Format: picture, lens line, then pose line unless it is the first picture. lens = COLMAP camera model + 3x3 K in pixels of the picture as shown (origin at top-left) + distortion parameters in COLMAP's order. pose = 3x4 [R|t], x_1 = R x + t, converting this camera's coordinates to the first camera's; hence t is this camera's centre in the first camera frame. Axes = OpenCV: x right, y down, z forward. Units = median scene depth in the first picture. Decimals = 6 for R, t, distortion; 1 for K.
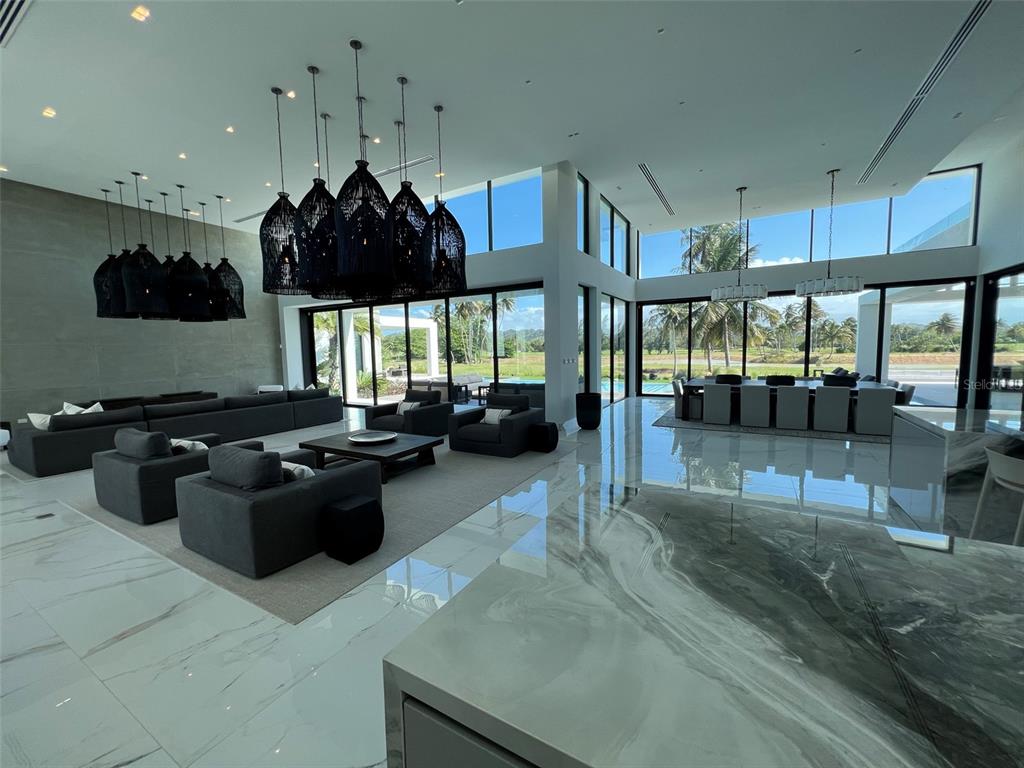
lens RADIAL K [[407.9, 0, 509.9], [0, 407.9, 383.8], [0, 0, 1]] dist [-0.002340, 0.000953]
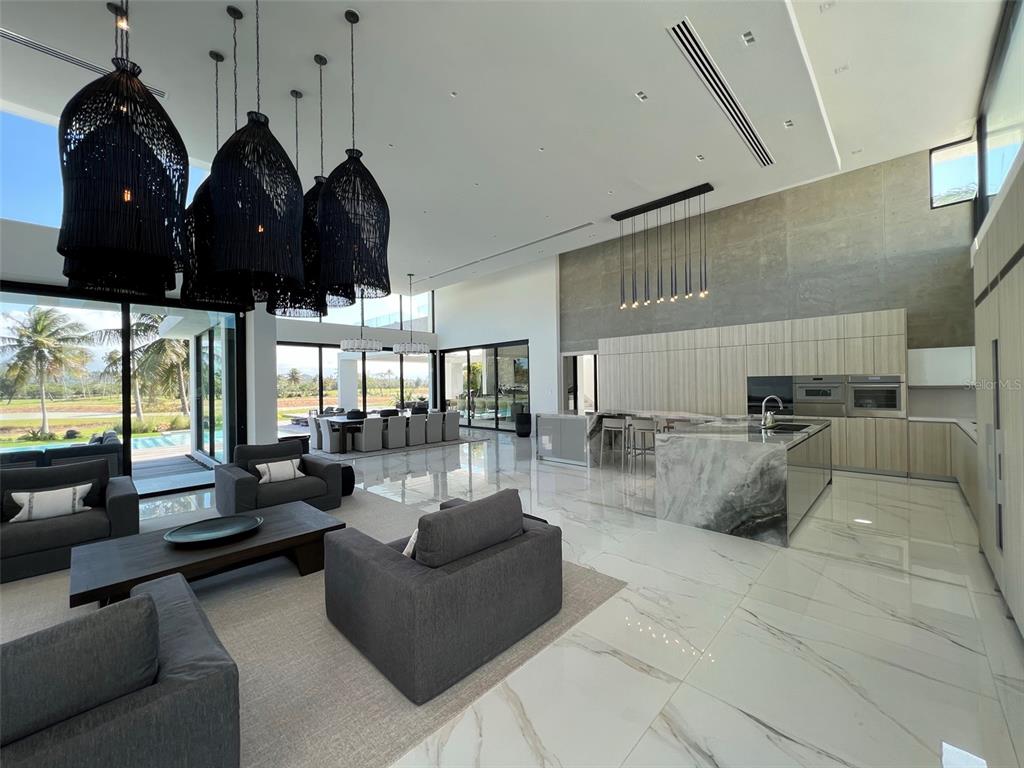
lens RADIAL K [[407.9, 0, 510.0], [0, 407.9, 383.9], [0, 0, 1]] dist [-0.002340, 0.000953]
pose [[0.241758, 0.017205, 0.970184, -0.531570], [0.095328, 0.994585, -0.041392, -0.010153], [-0.965642, 0.102493, 0.238809, 0.273171]]
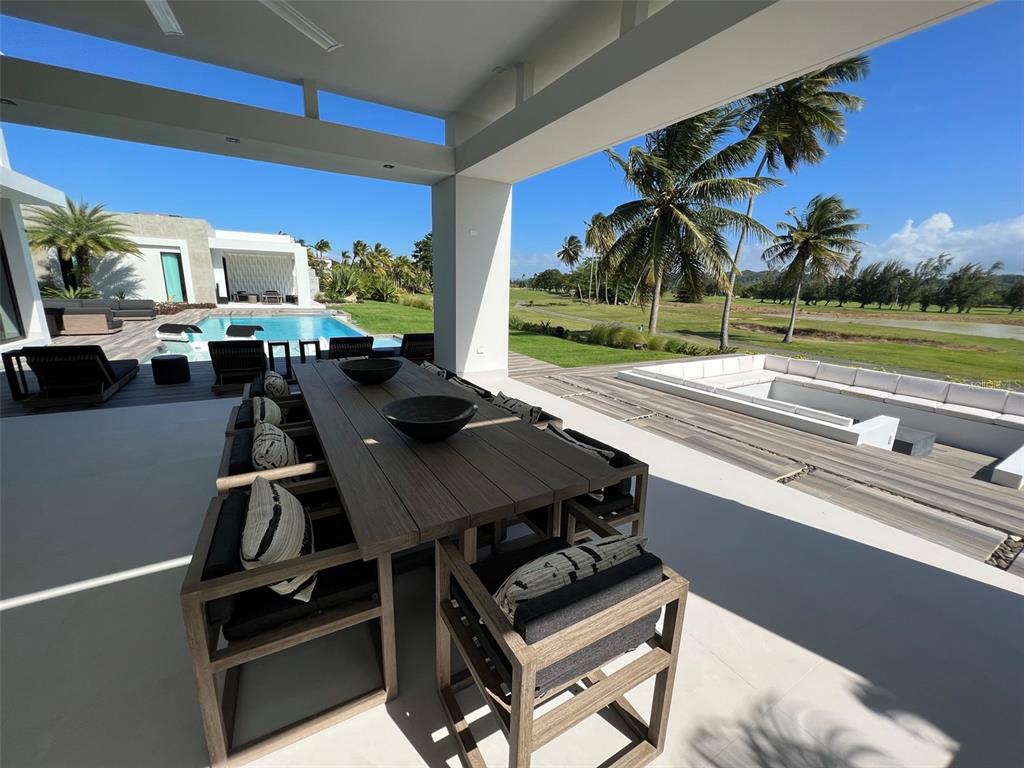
lens RADIAL K [[407.9, 0, 512.1], [0, 407.9, 382.5], [0, 0, 1]] dist [-0.002340, 0.000953]
pose [[0.870017, 0.158390, -0.466887, 2.093851], [-0.090205, 0.982143, 0.165098, -0.136040], [0.484700, -0.101523, 0.868769, 1.191851]]
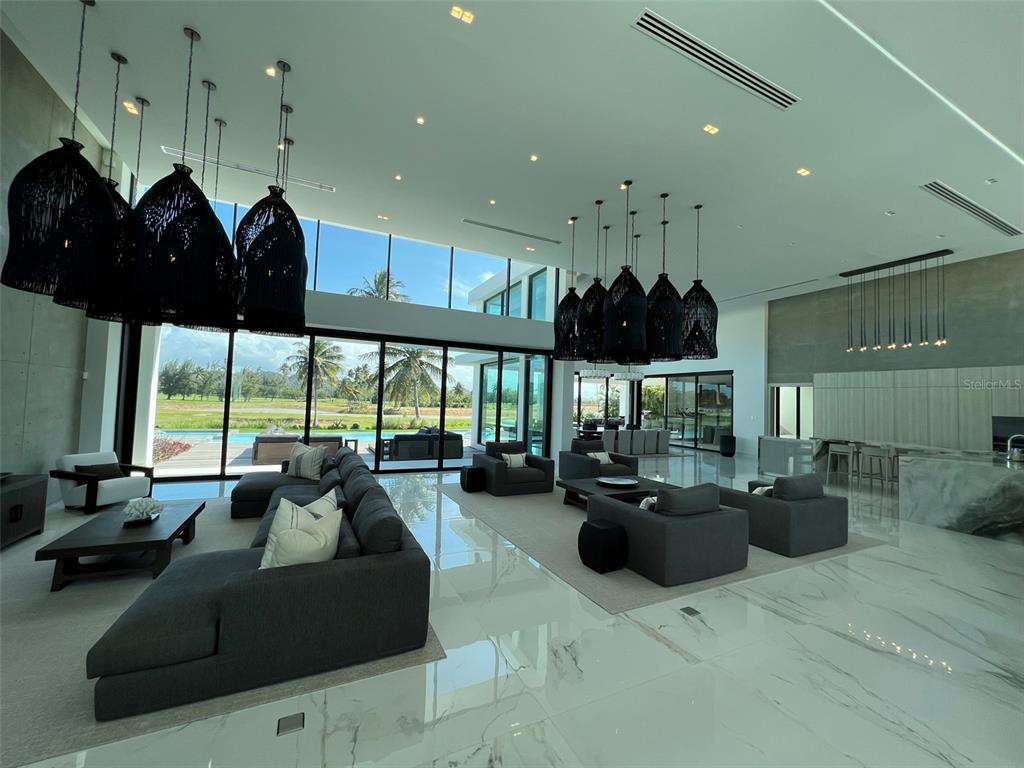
lens RADIAL K [[407.9, 0, 511.1], [0, 407.9, 383.7], [0, 0, 1]] dist [-0.002340, 0.000953]
pose [[0.552852, 0.074100, 0.829978, -0.970679], [0.027102, 0.993912, -0.106789, -0.017620], [-0.832839, 0.081532, 0.547478, 0.394865]]
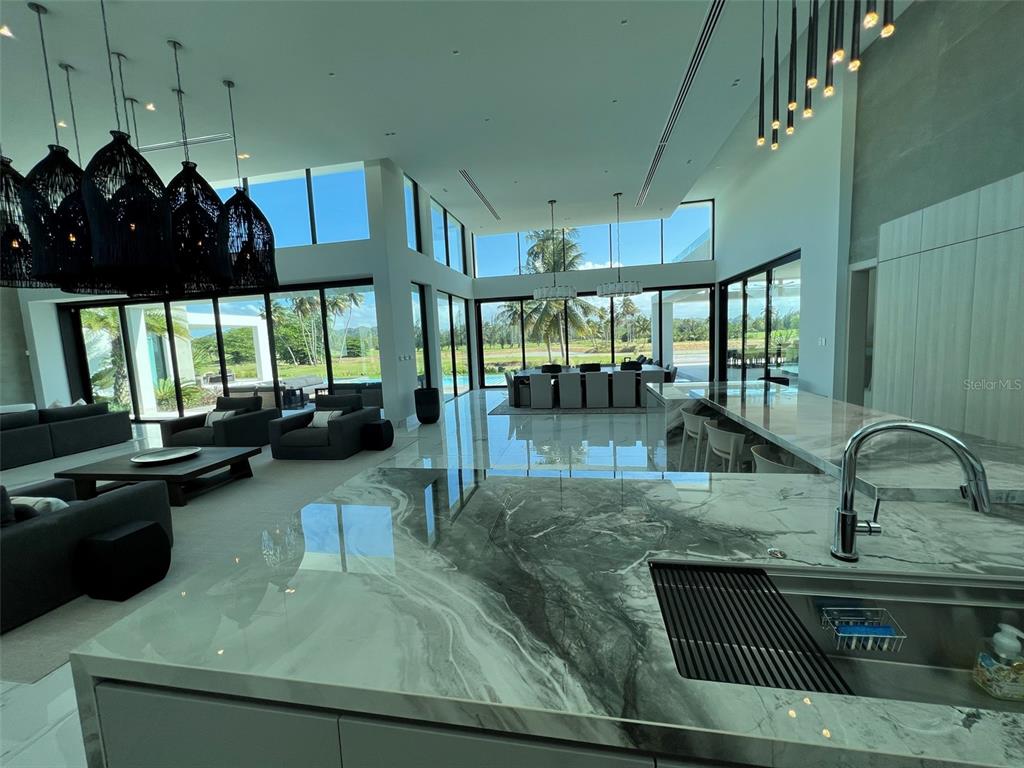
lens RADIAL K [[407.9, 0, 509.6], [0, 407.9, 383.2], [0, 0, 1]] dist [-0.002340, 0.000953]
pose [[0.940395, -0.058462, 0.335022, 0.042592], [0.055748, 0.998288, 0.017722, 0.002882], [-0.335485, 0.002011, 0.942044, -0.035385]]
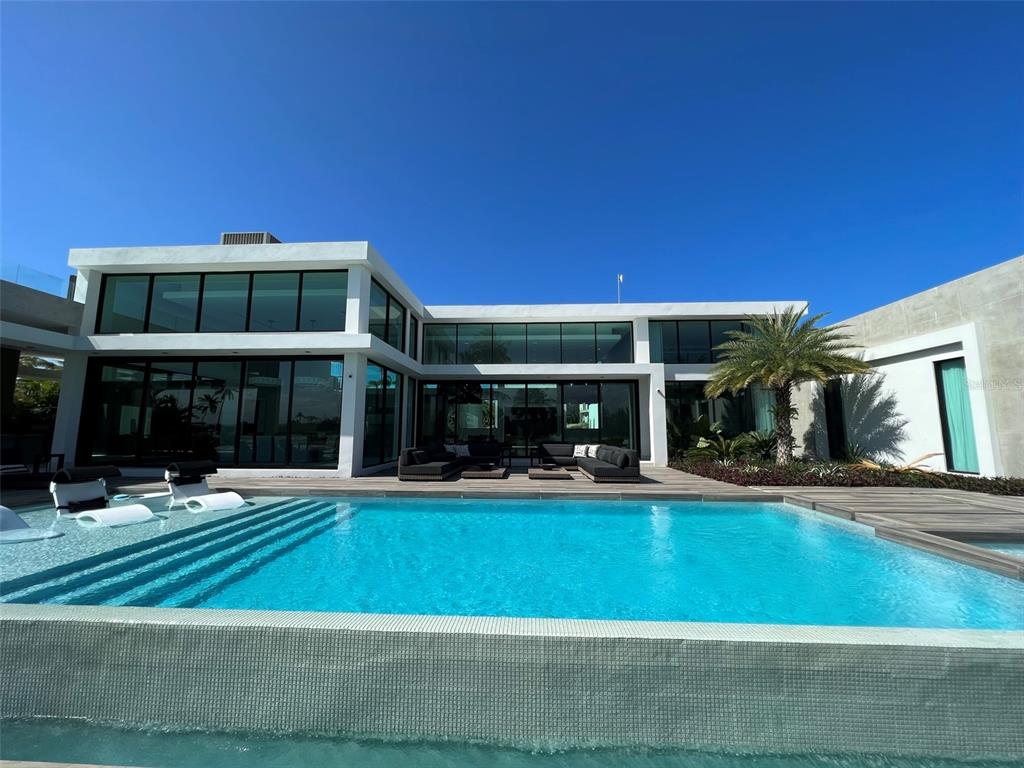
lens RADIAL K [[407.9, 0, 509.5], [0, 407.9, 382.1], [0, 0, 1]] dist [-0.002340, 0.000953]
pose [[-0.886501, -0.037662, -0.461191, 0.602114], [-0.024471, 0.999103, -0.034550, -0.185617], [0.462078, -0.019343, -0.886628, 2.785698]]
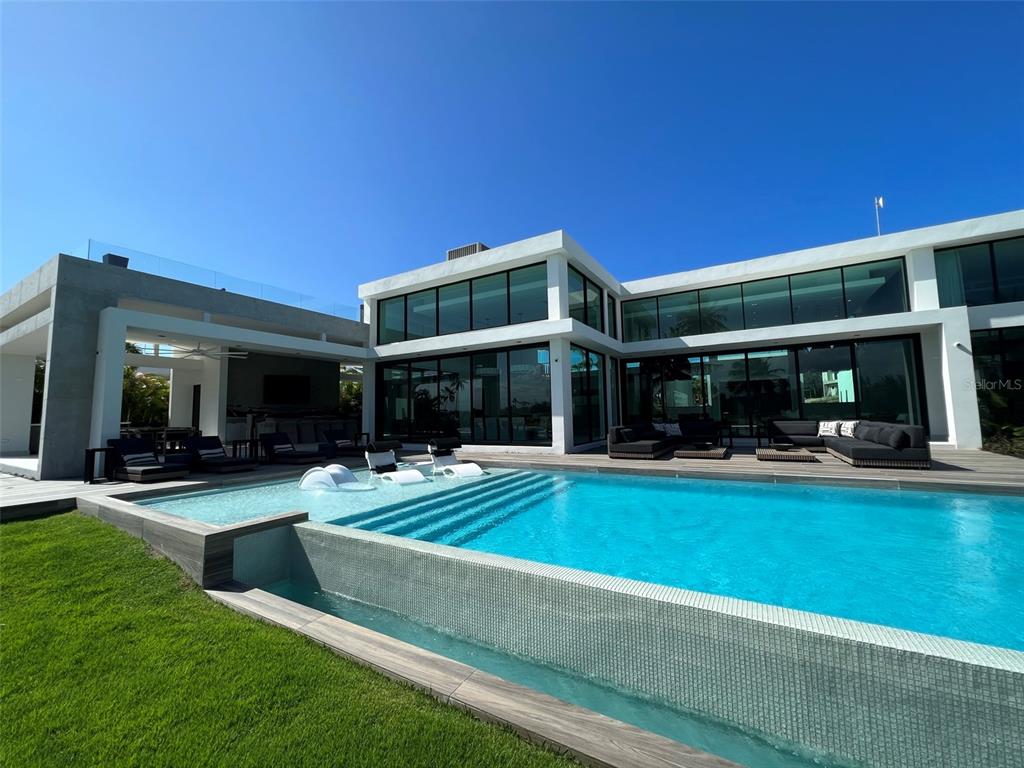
lens RADIAL K [[407.9, 0, 509.9], [0, 407.9, 382.4], [0, 0, 1]] dist [-0.002340, 0.000953]
pose [[-0.999075, 0.042921, 0.002534, 0.610399], [0.042936, 0.999060, 0.005919, -0.177634], [-0.002277, 0.006022, -0.999979, 2.789203]]
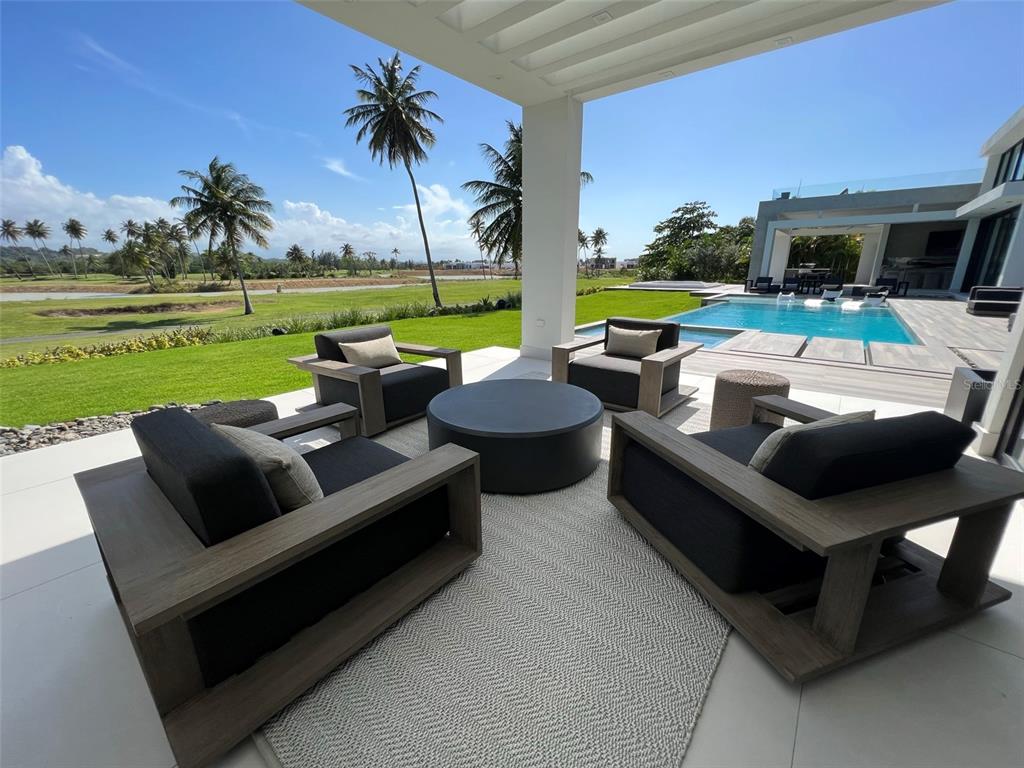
lens RADIAL K [[407.9, 0, 510.1], [0, 407.9, 377.9], [0, 0, 1]] dist [-0.002340, 0.000953]
pose [[0.151886, -0.241012, 0.958563, -1.205404], [0.088371, 0.969242, 0.229695, -0.190035], [-0.984440, 0.049822, 0.168512, 2.960262]]
